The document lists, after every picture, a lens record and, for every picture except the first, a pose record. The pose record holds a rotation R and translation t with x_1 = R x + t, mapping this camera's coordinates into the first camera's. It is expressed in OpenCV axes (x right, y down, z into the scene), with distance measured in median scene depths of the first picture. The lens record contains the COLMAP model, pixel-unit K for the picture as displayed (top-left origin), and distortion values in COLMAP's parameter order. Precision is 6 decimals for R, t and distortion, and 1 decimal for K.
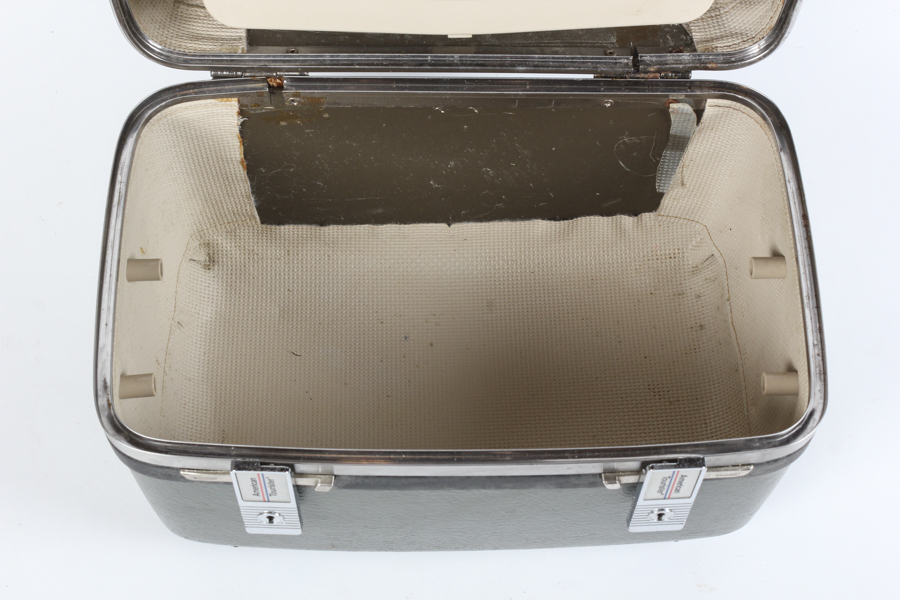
lens RADIAL K [[1442.4, 0, 452.8], [0, 1442.4, 298.1], [0, 0, 1]] dist [-0.014004, 0.000000]
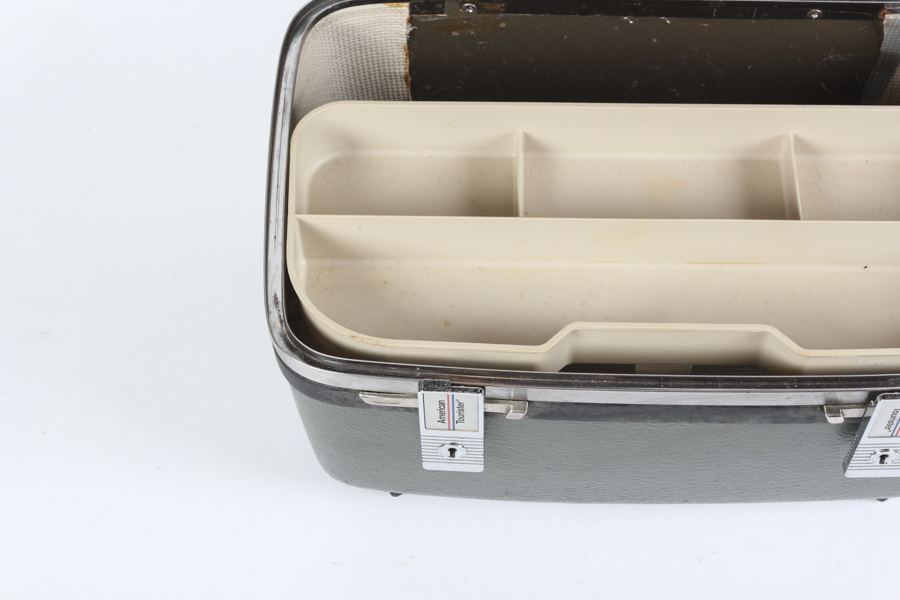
lens RADIAL K [[1594.9, 0, 457.2], [0, 1594.9, 299.9], [0, 0, 1]] dist [-0.005701, 0.000000]
pose [[0.999091, 0.016937, -0.039128, -0.082686], [-0.017477, 0.999756, -0.013483, 0.068368], [0.038890, 0.014154, 0.999143, -0.008194]]
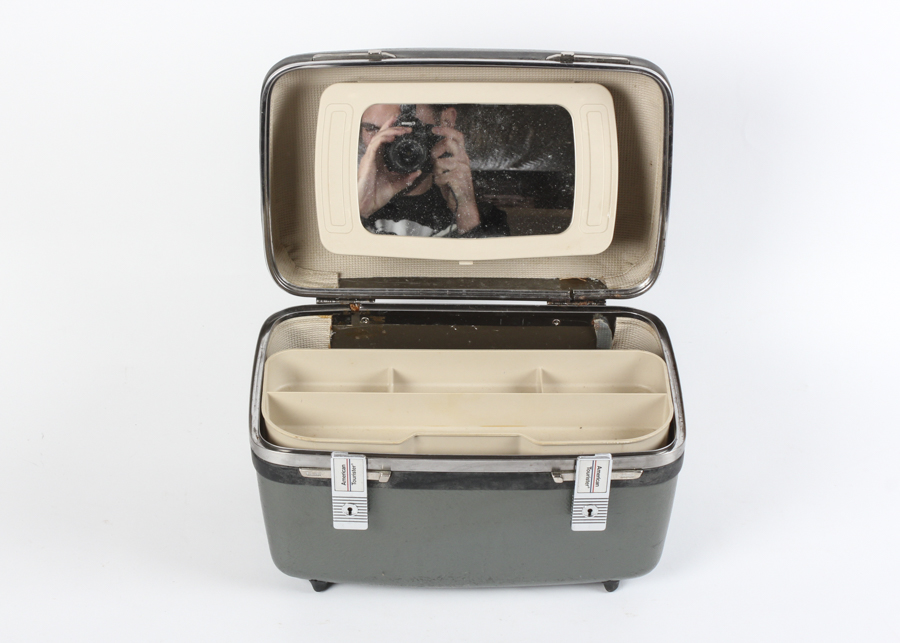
lens RADIAL K [[1562.6, 0, 443.6], [0, 1562.6, 320.2], [0, 0, 1]] dist [-0.025475, 0.000000]
pose [[0.999936, 0.000094, -0.011330, -0.000607], [-0.005140, 0.894901, -0.446235, 0.722784], [0.010097, 0.446265, 0.894844, -0.652222]]
